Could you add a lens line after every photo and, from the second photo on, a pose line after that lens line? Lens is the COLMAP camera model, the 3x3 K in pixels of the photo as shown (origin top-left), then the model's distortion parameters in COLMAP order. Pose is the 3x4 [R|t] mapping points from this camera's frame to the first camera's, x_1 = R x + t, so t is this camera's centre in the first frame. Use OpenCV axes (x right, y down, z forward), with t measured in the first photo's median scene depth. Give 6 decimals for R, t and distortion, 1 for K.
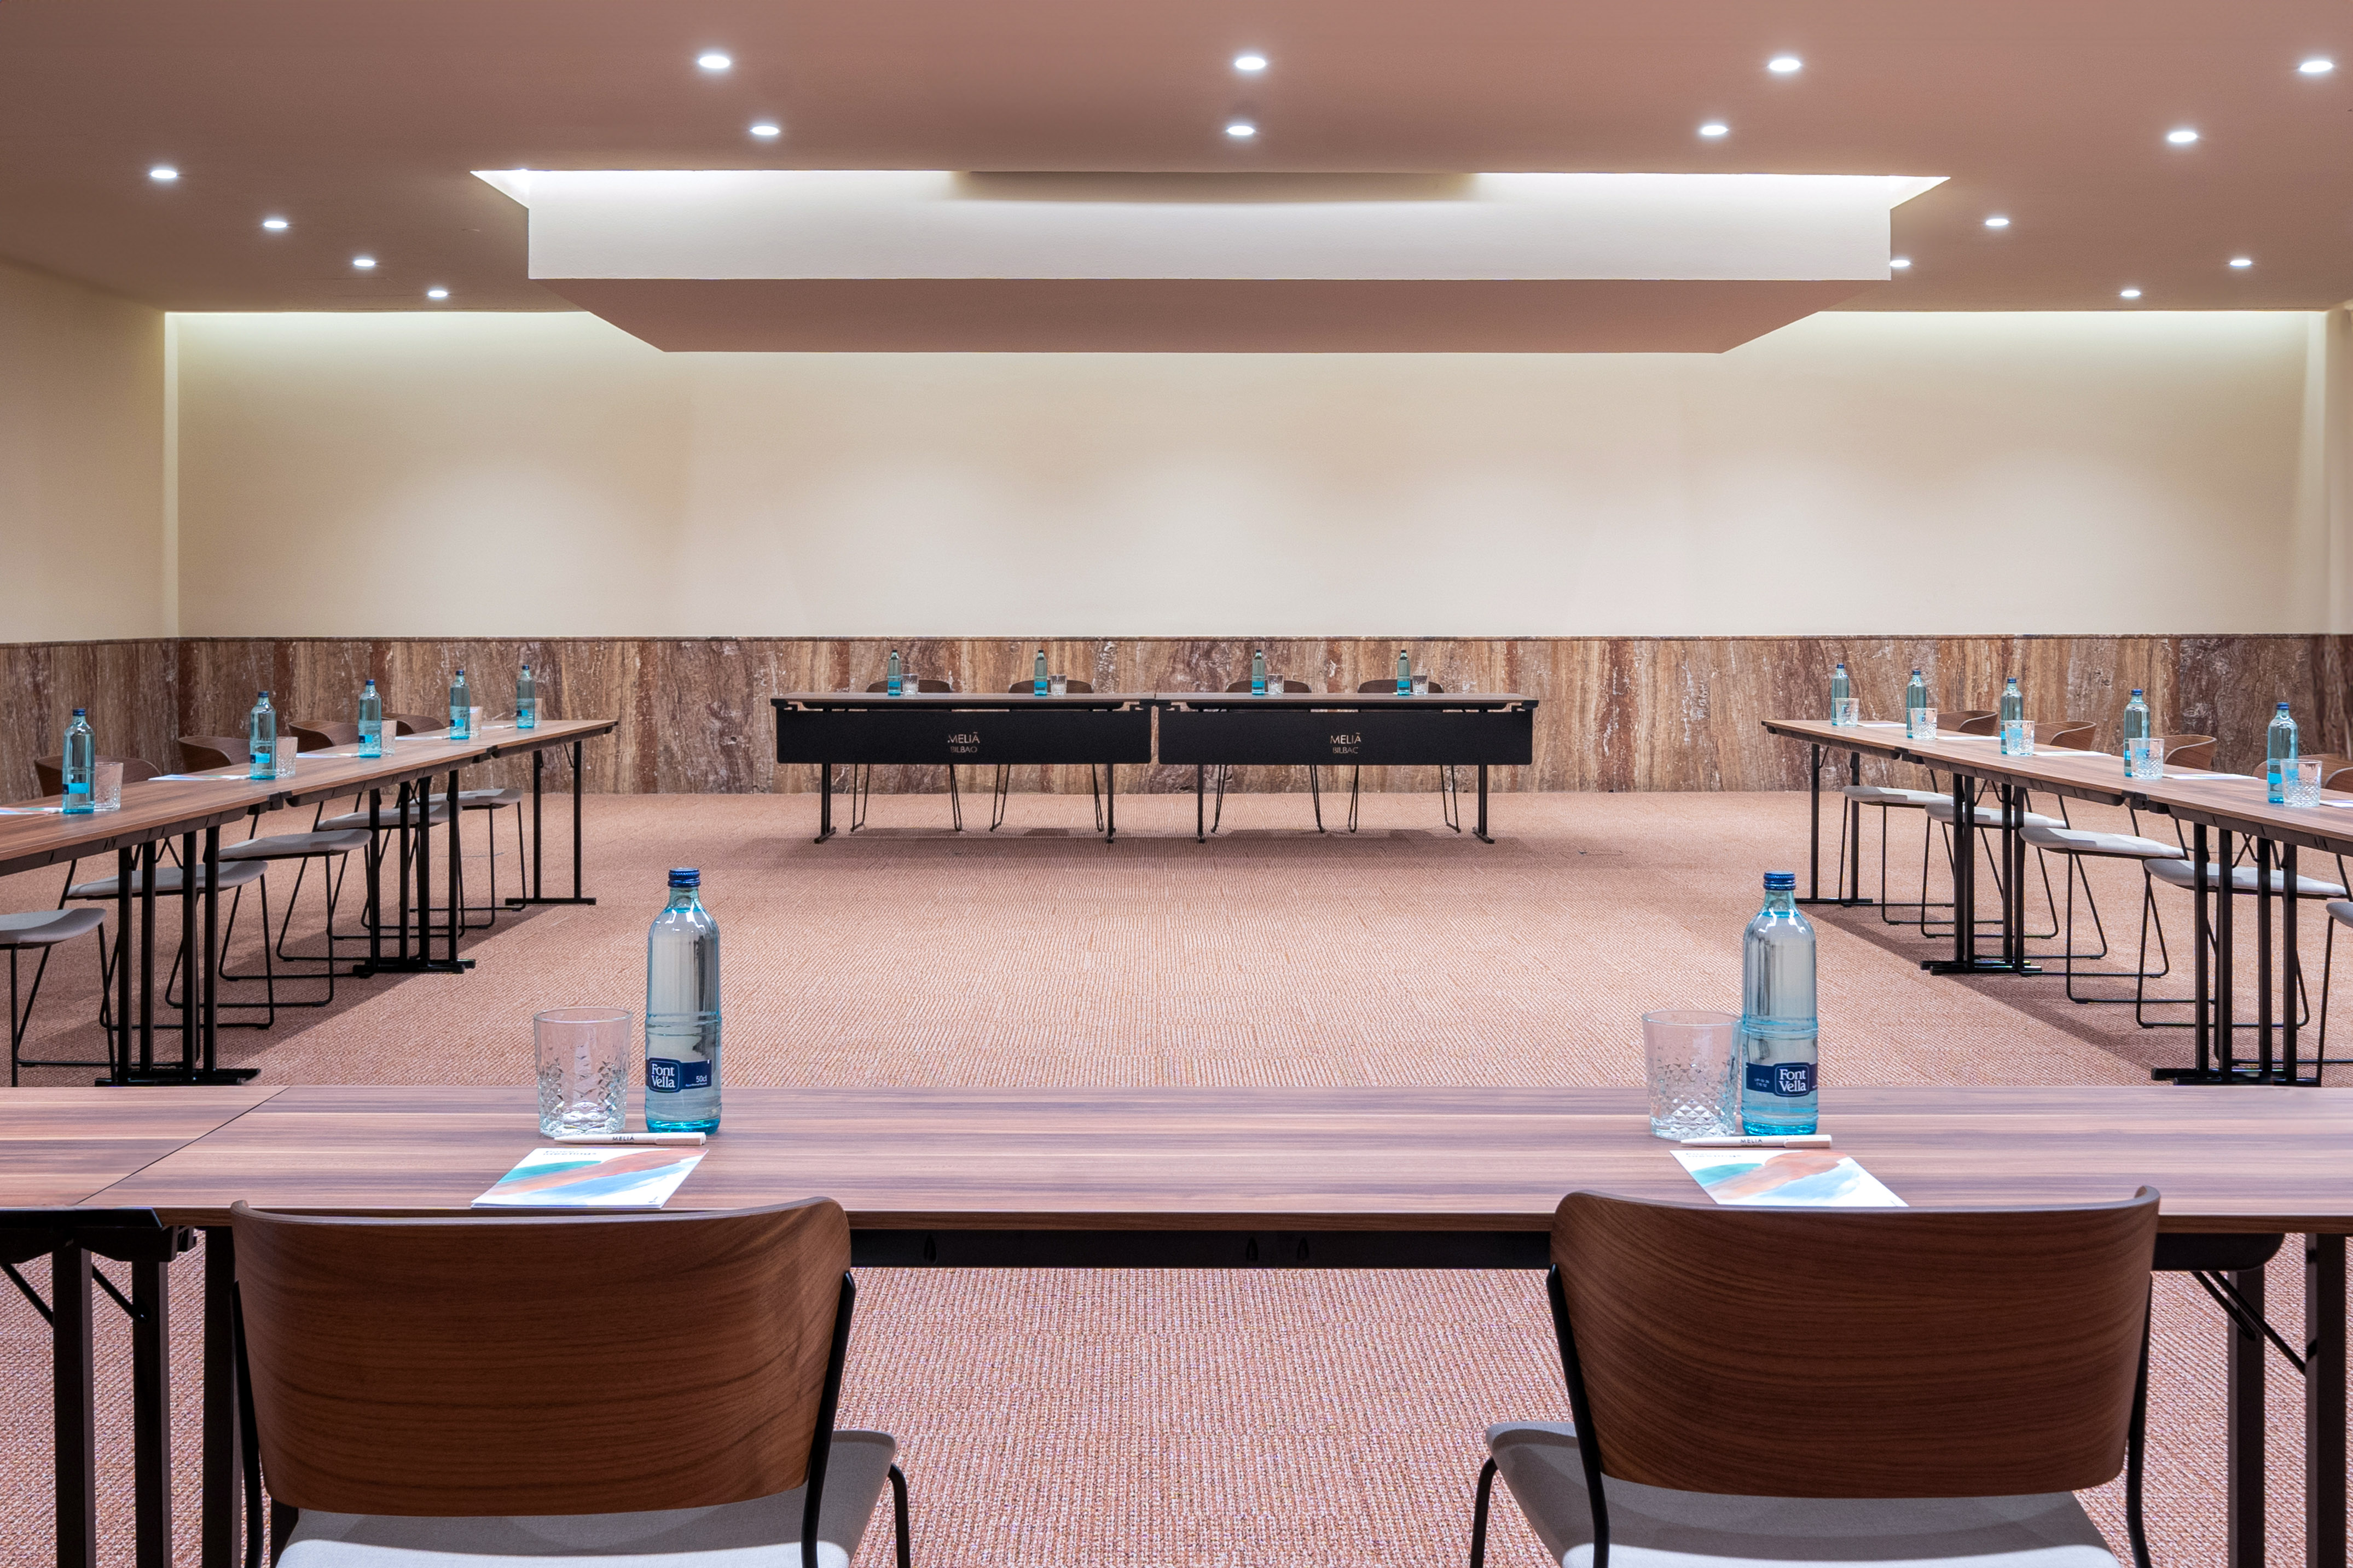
lens RADIAL K [[2592.4, 0, 1178.6], [0, 2592.4, 781.5], [0, 0, 1]] dist [0.012983, 0.000000]
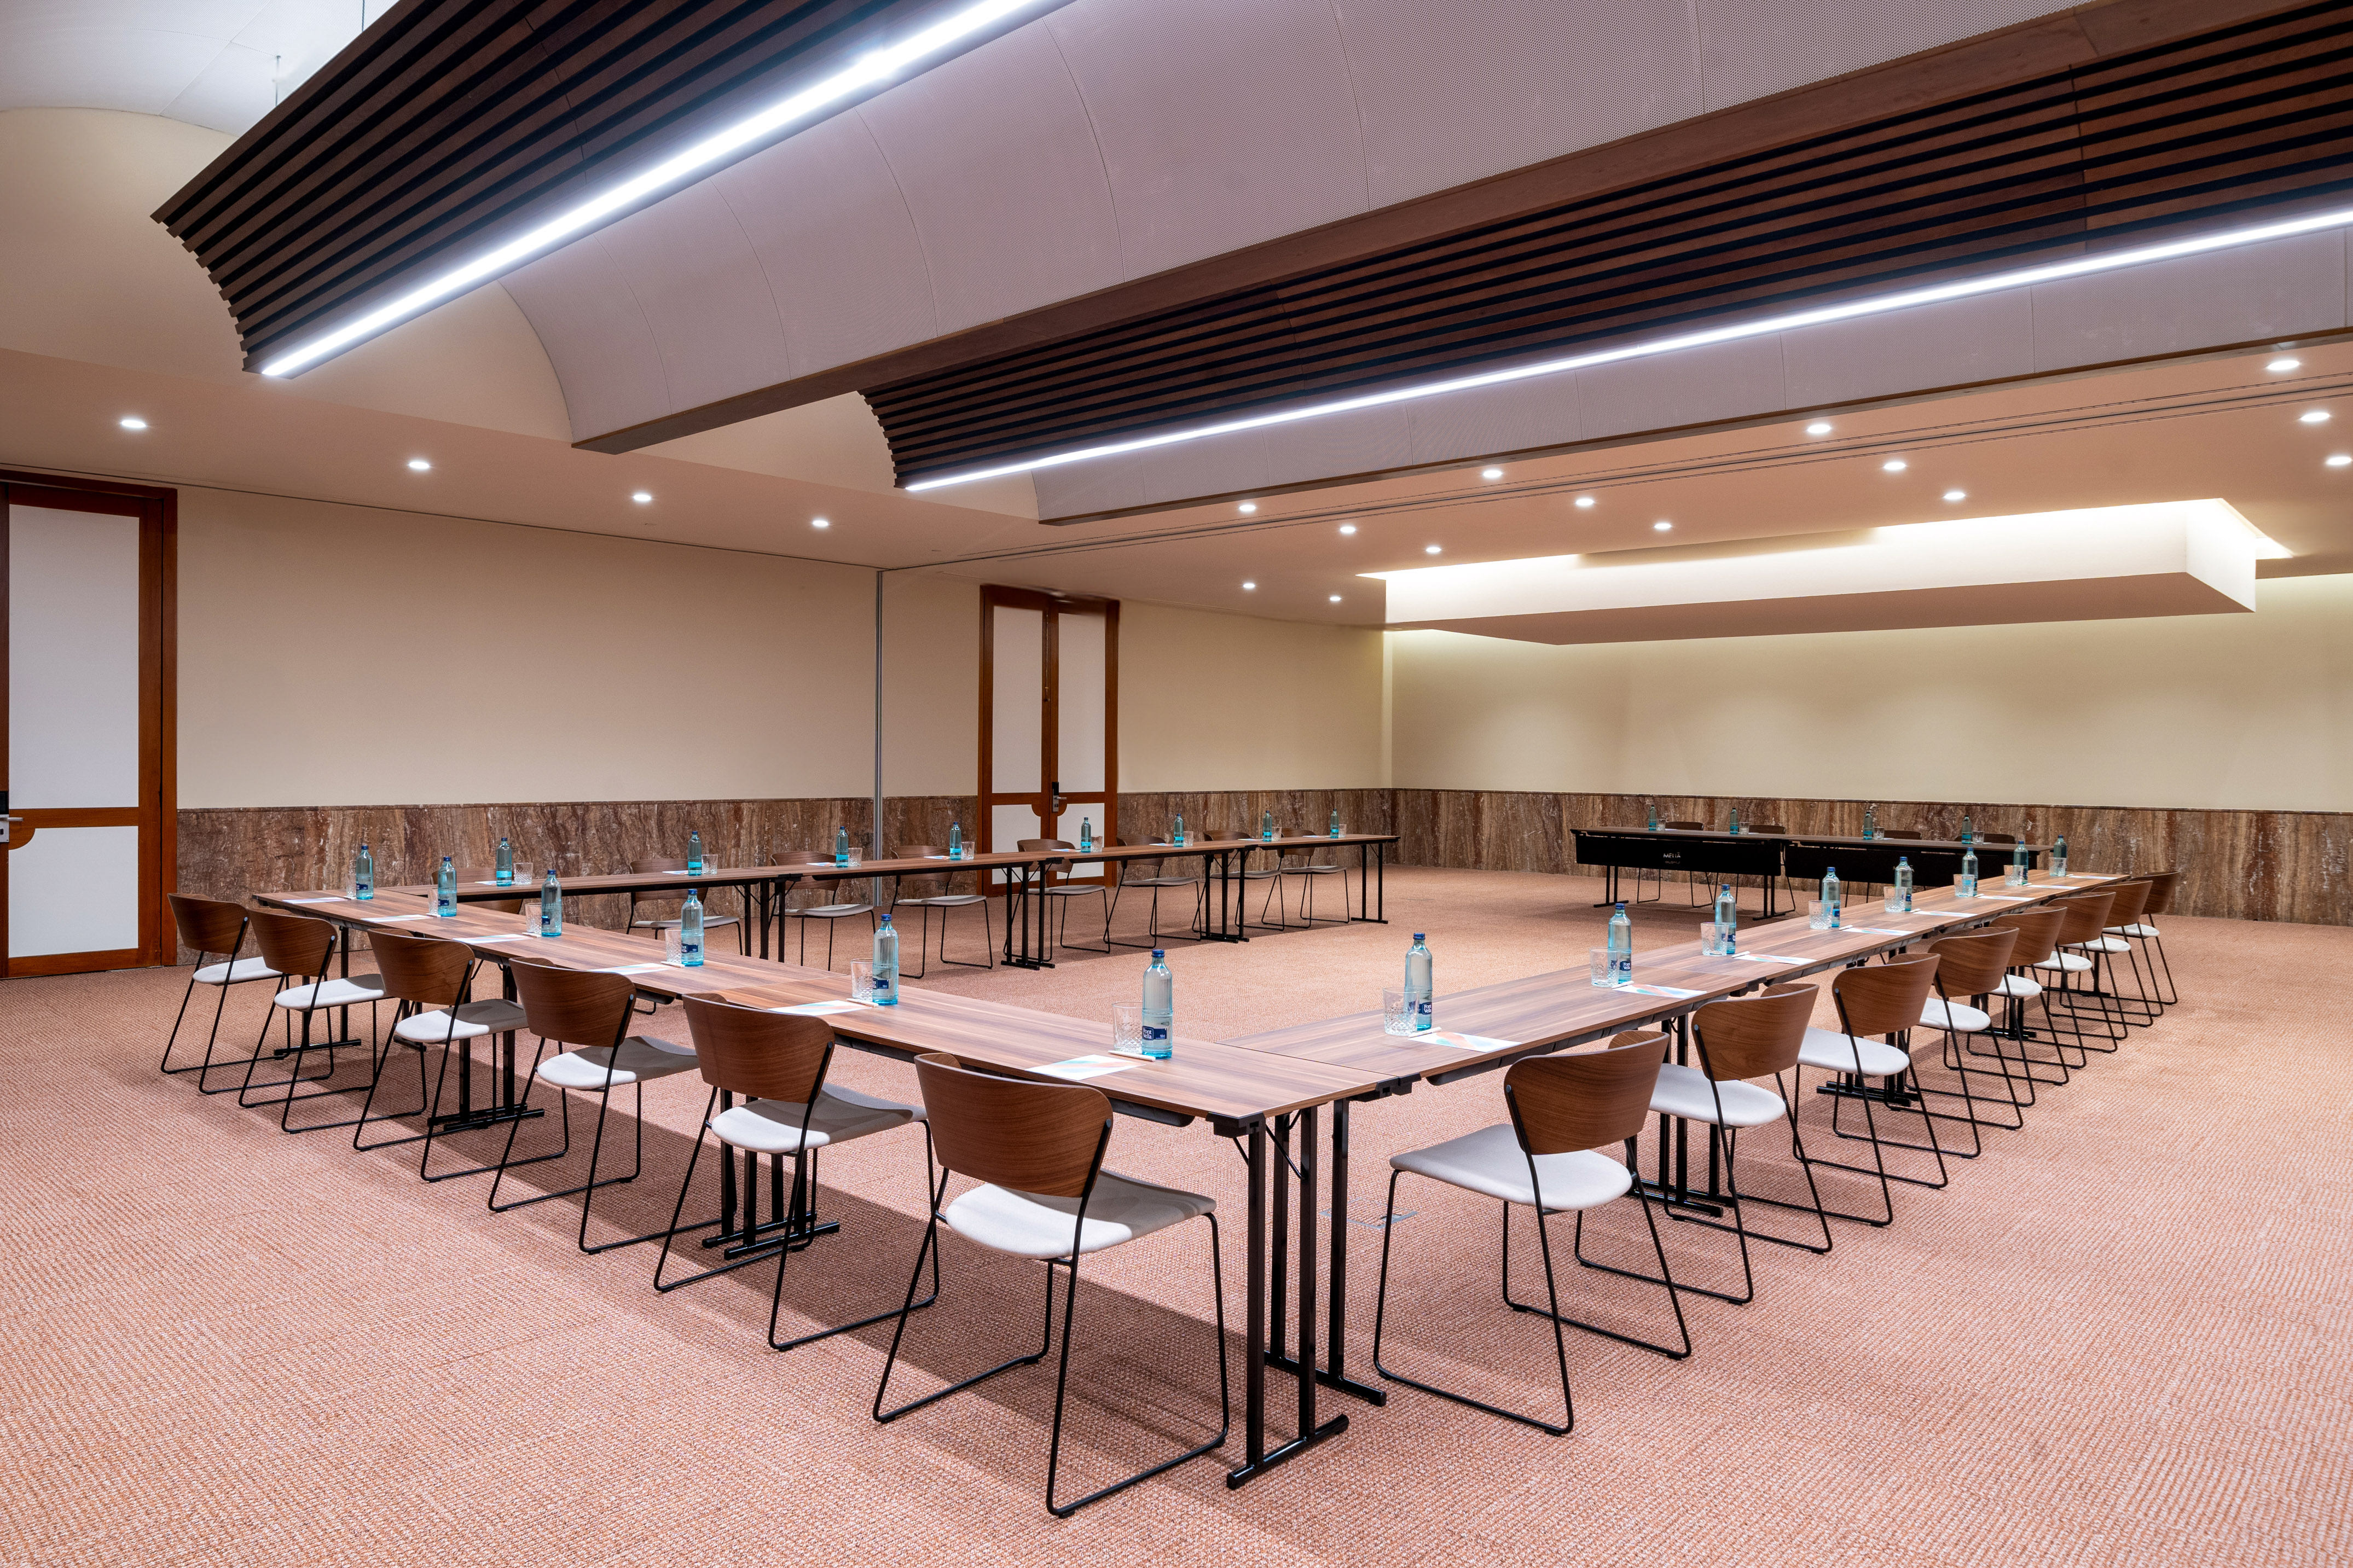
lens RADIAL K [[1472.7, 0, 1176.9], [0, 1472.7, 782.8], [0, 0, 1]] dist [-0.006309, -0.000988]
pose [[0.735688, 0.020223, -0.677019, 0.277351], [-0.059092, 0.997659, -0.034412, -0.008676], [0.674738, 0.065323, 0.735161, 0.013910]]
